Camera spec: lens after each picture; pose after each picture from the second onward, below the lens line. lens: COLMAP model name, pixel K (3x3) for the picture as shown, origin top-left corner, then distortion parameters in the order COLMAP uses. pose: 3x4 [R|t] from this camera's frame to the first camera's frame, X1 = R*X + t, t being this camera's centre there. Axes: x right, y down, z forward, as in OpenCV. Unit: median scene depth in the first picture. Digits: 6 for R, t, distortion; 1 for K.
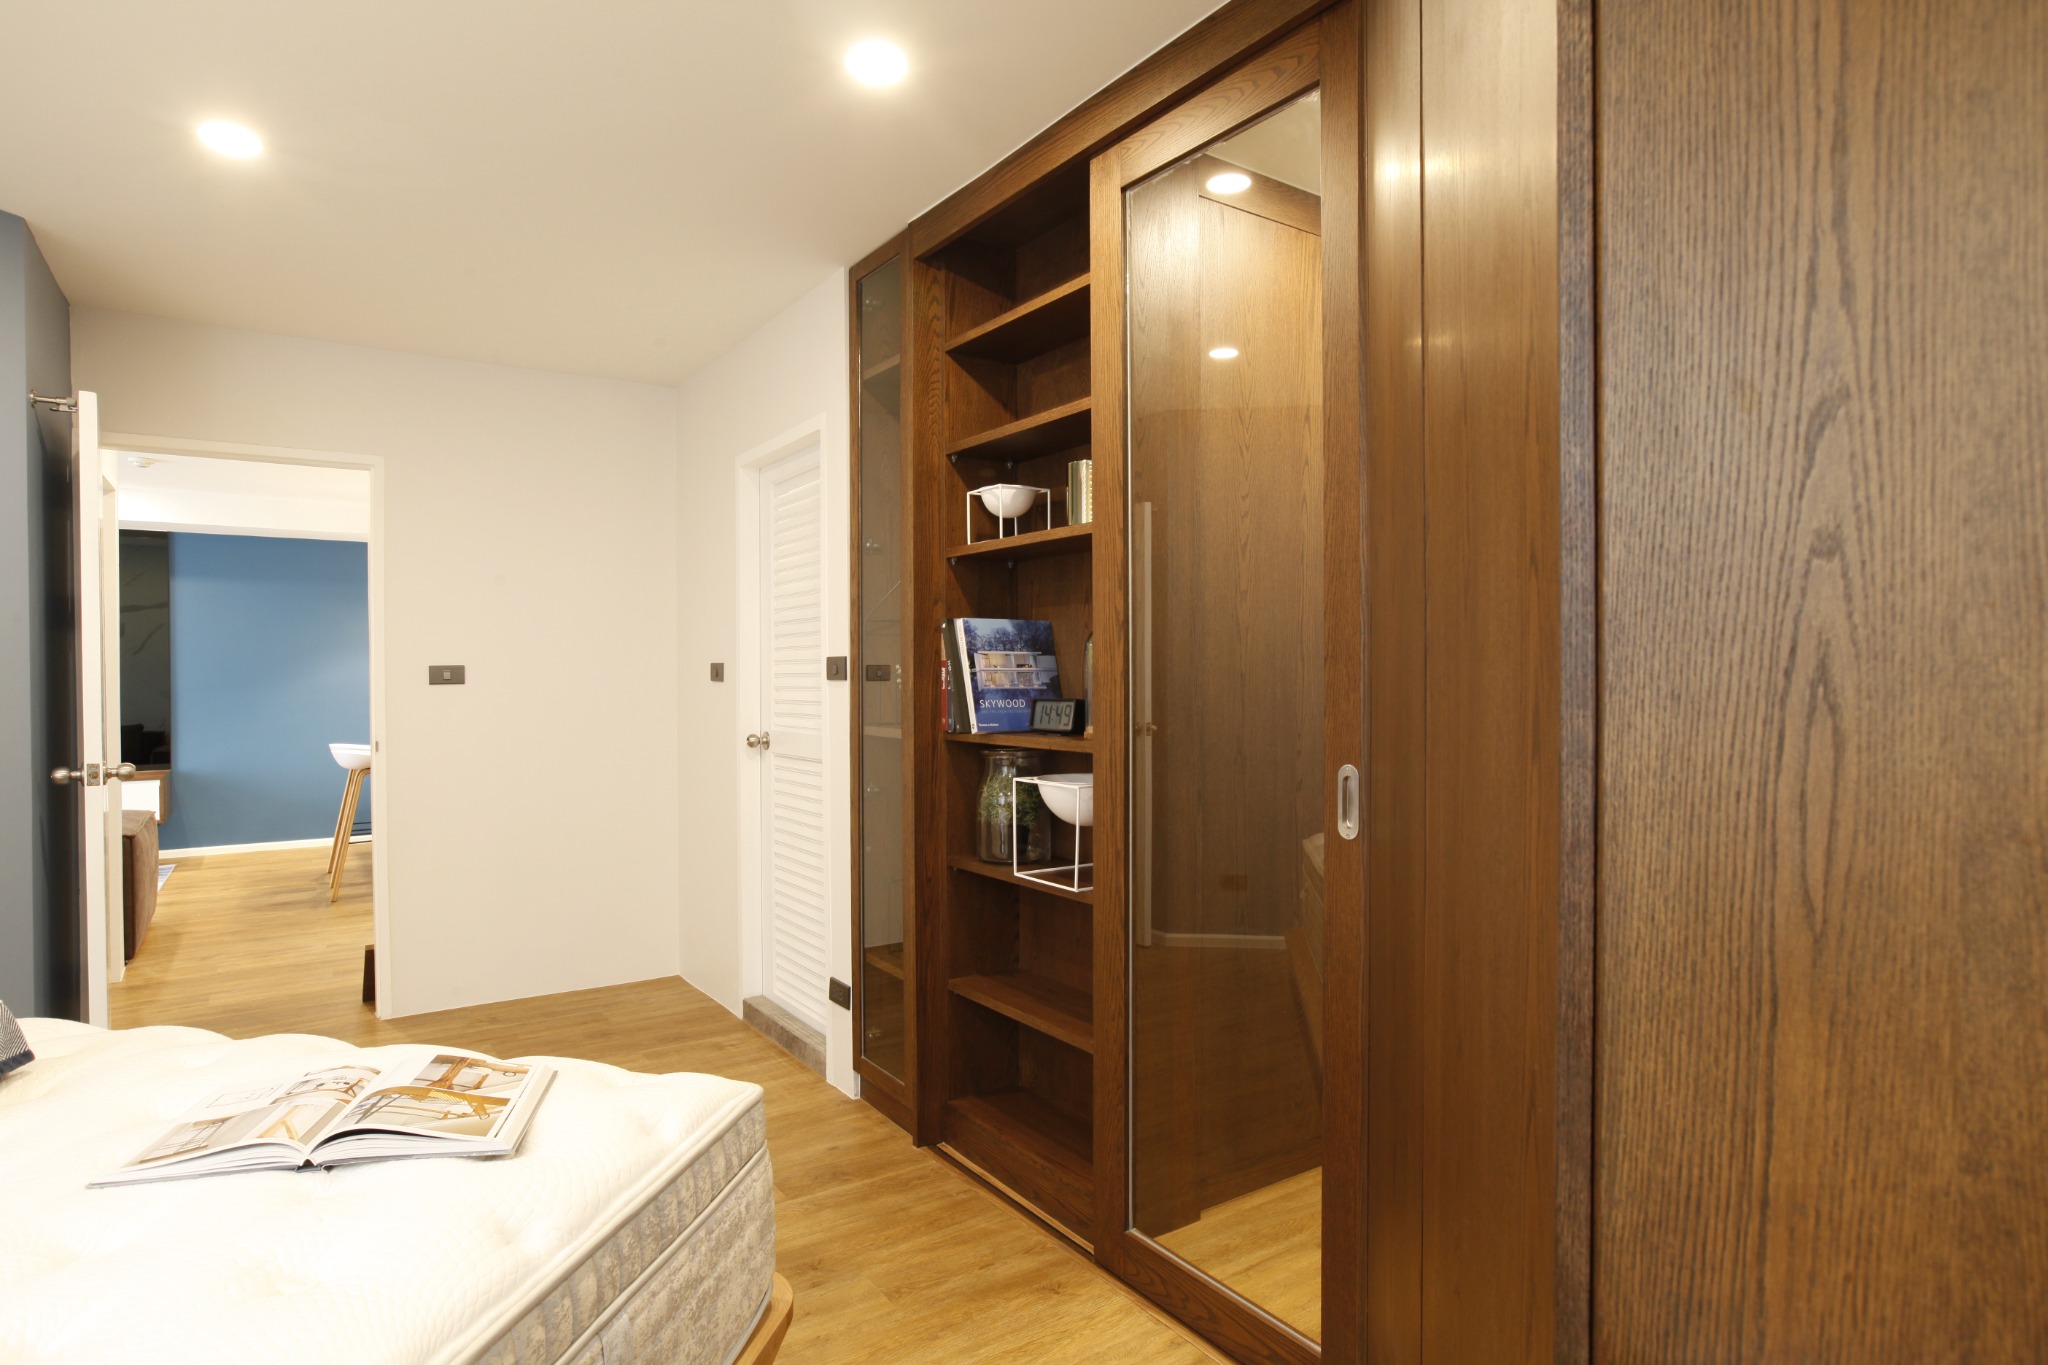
lens RADIAL K [[1105.1, 0, 1025.1], [0, 1105.1, 676.7], [0, 0, 1]] dist [-0.063486, 0.046586]
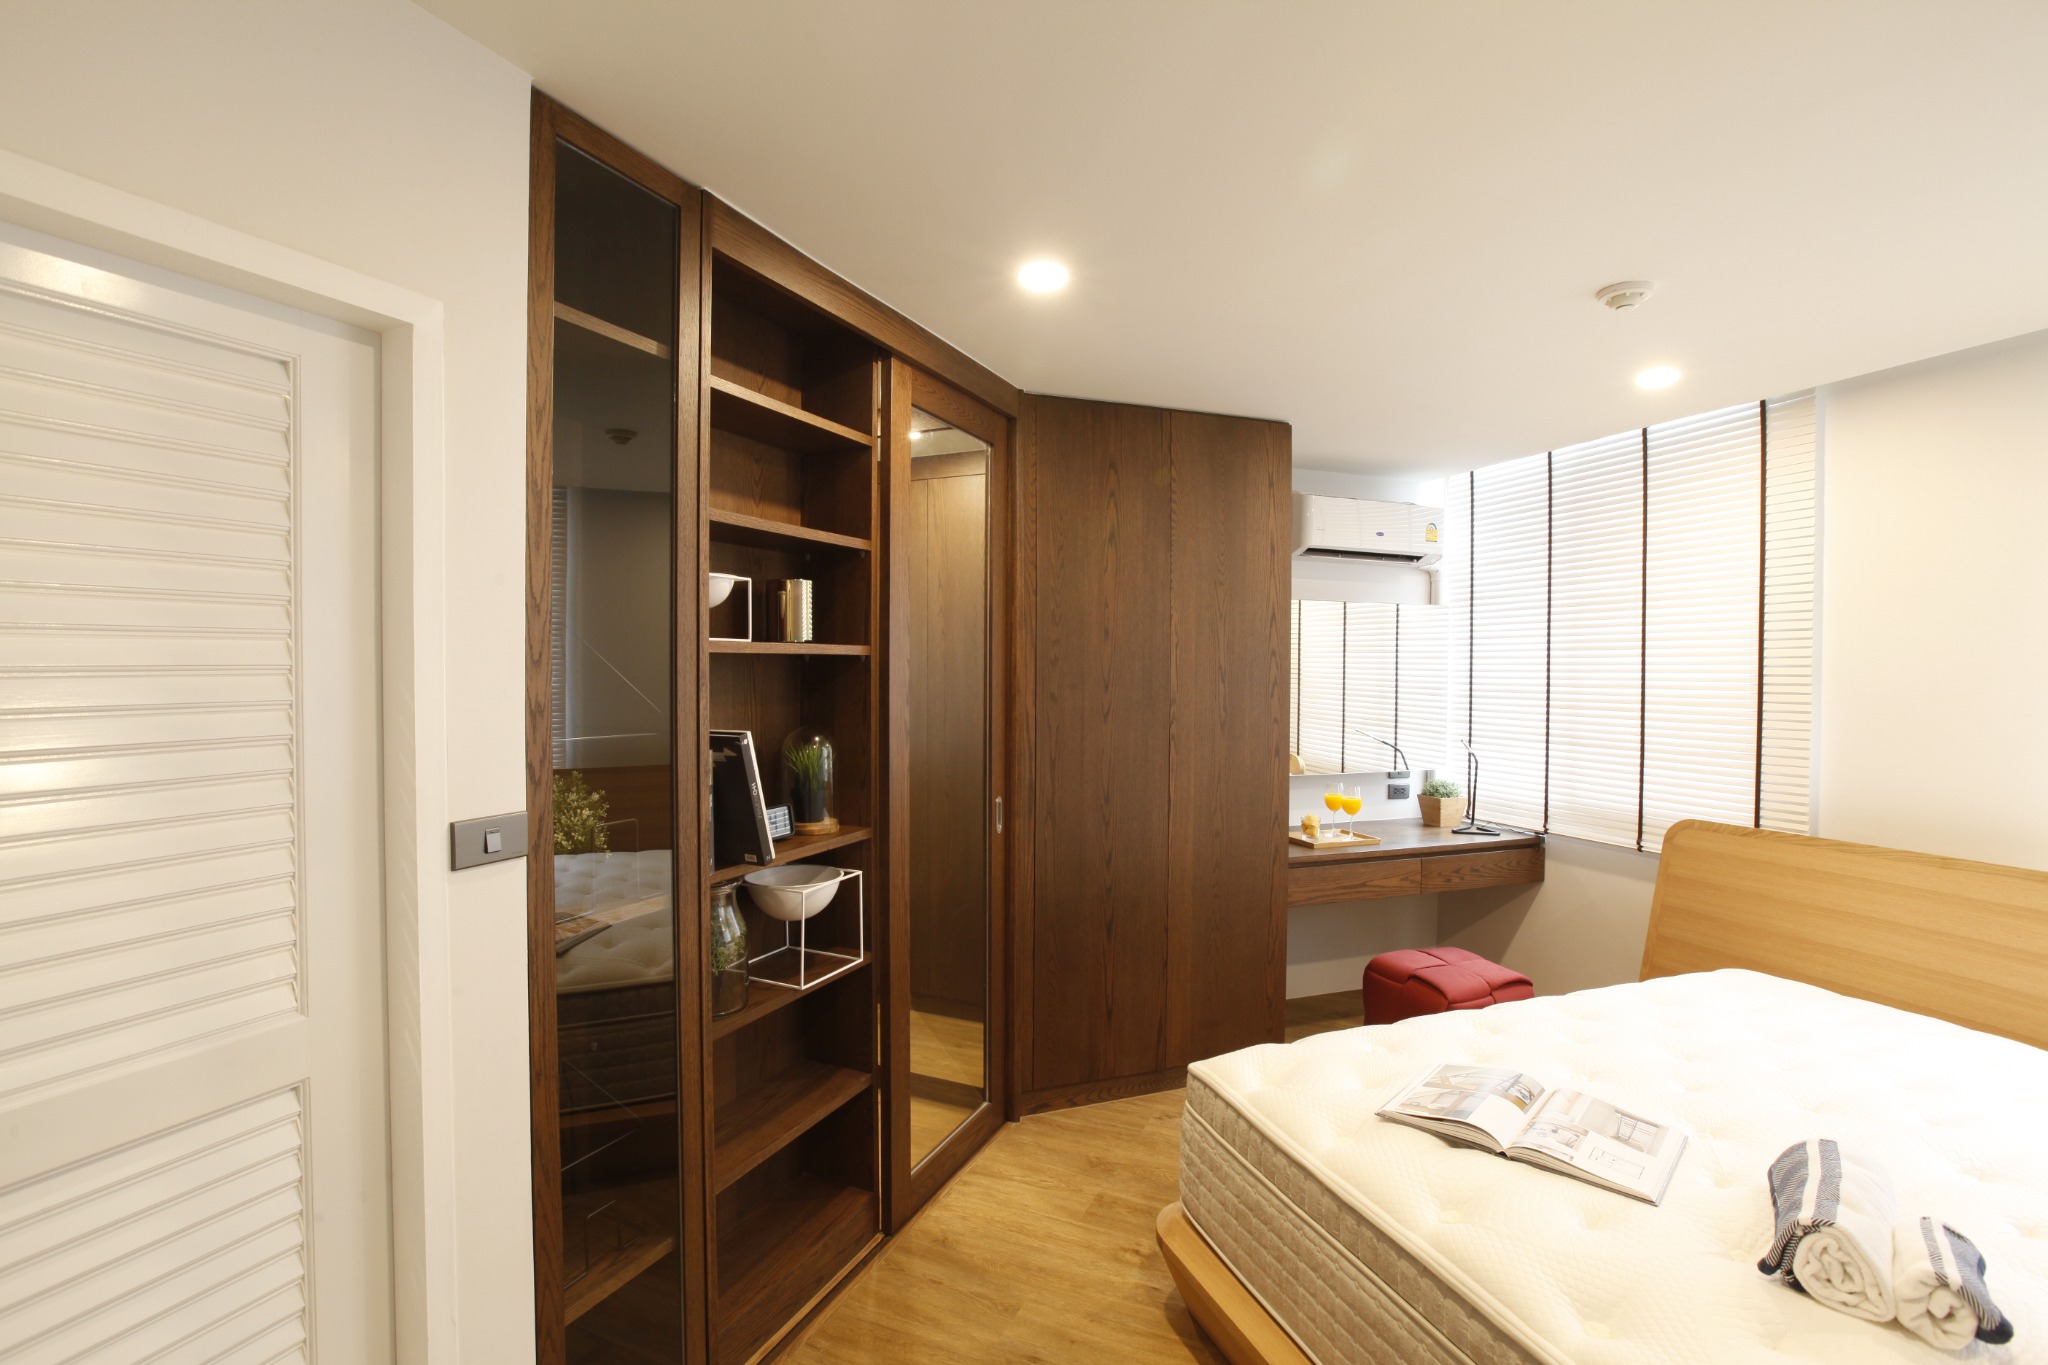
lens RADIAL K [[937.9, 0, 1012.2], [0, 937.9, 683.1], [0, 0, 1]] dist [-0.034806, 0.008374]
pose [[-0.500882, -0.019436, 0.865297, -0.888648], [0.000292, 0.999744, 0.022625, -0.122171], [-0.865516, 0.011585, -0.500748, 1.360062]]
